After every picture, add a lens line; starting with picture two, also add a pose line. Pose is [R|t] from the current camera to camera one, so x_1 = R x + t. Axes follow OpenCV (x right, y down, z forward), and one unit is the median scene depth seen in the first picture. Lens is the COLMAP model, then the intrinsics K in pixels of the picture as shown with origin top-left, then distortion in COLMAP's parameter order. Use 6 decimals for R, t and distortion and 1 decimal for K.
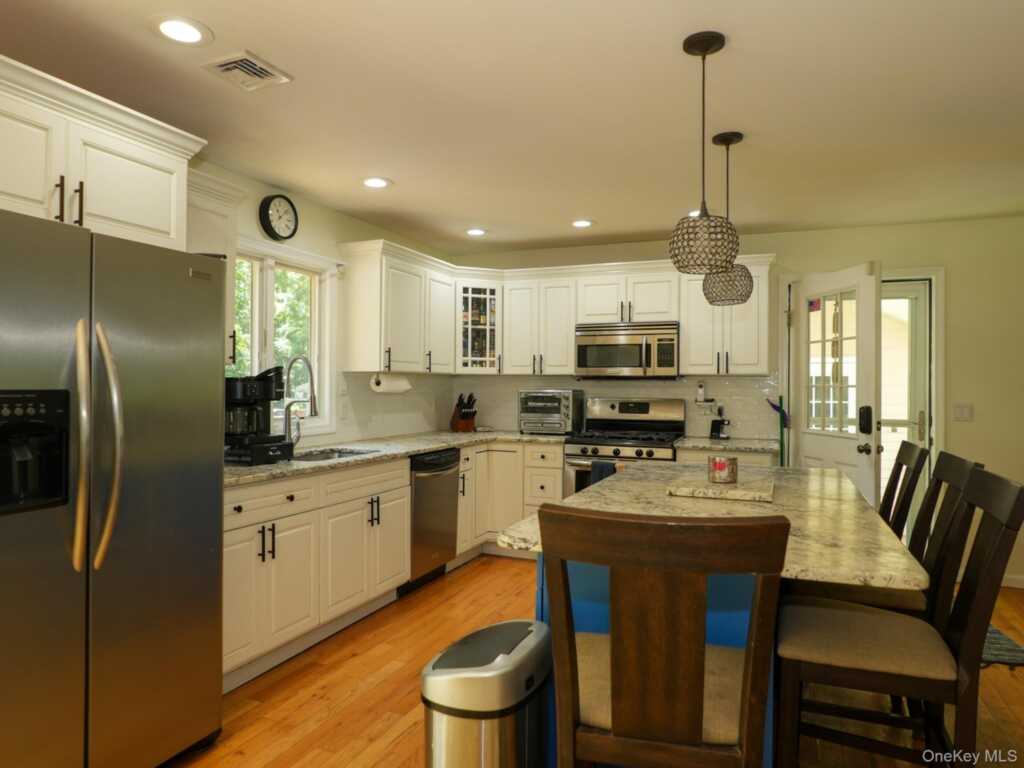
lens RADIAL K [[660.2, 0, 512.0], [0, 660.2, 384.0], [0, 0, 1]] dist [-0.034795, 0.020176]
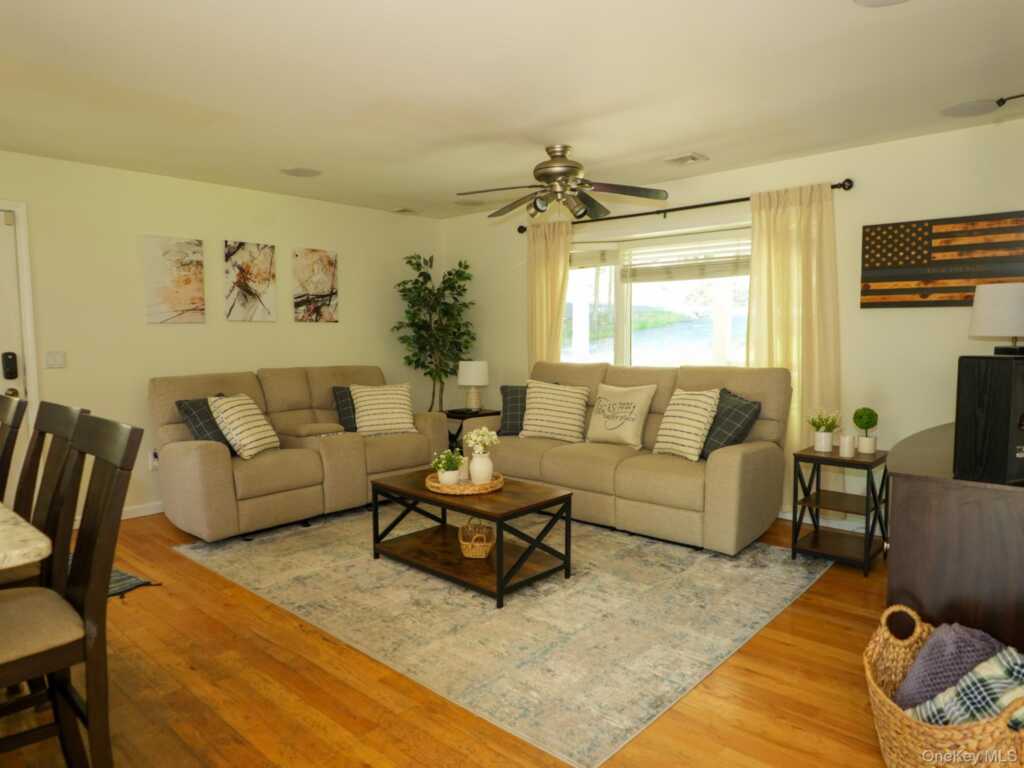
lens RADIAL K [[660.2, 0, 512.0], [0, 660.2, 384.0], [0, 0, 1]] dist [-0.034795, 0.020176]
pose [[0.339820, -0.083782, 0.936751, 0.010783], [0.007541, 0.996235, 0.086367, 0.002177], [-0.940460, -0.022285, 0.339172, 0.033190]]
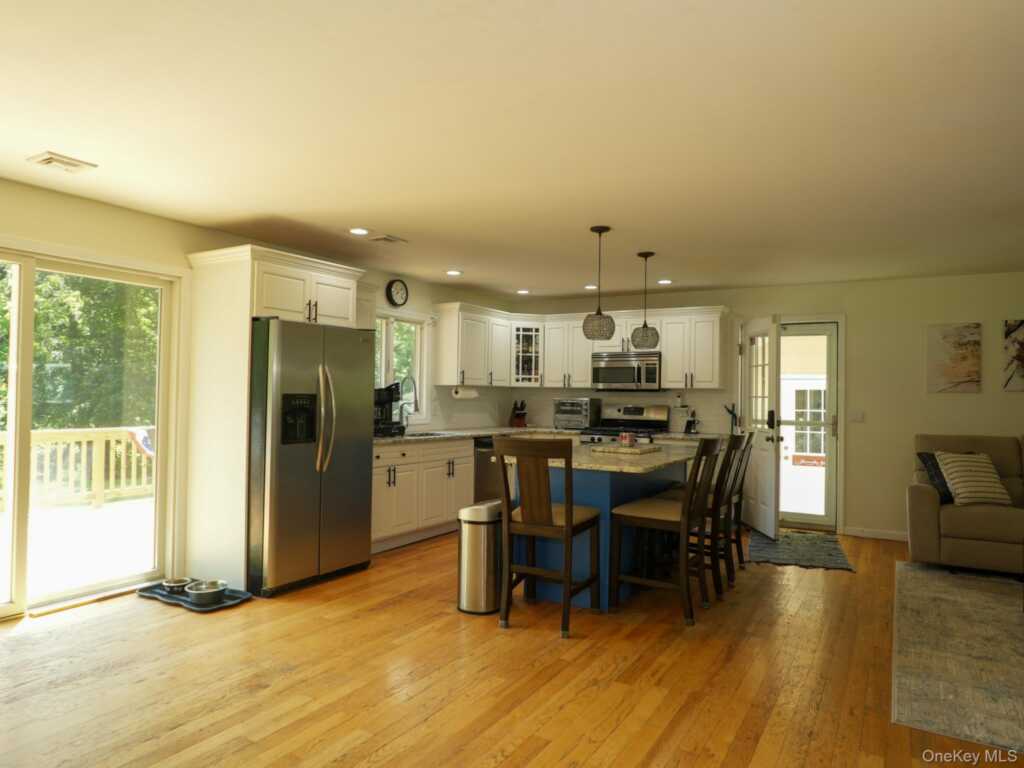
lens RADIAL K [[660.2, 0, 512.0], [0, 660.2, 384.0], [0, 0, 1]] dist [-0.034795, 0.020176]
pose [[0.988916, 0.005296, -0.148379, 0.157073], [-0.007633, 0.999856, -0.015182, 0.000880], [0.148277, 0.016146, 0.988814, -0.521398]]
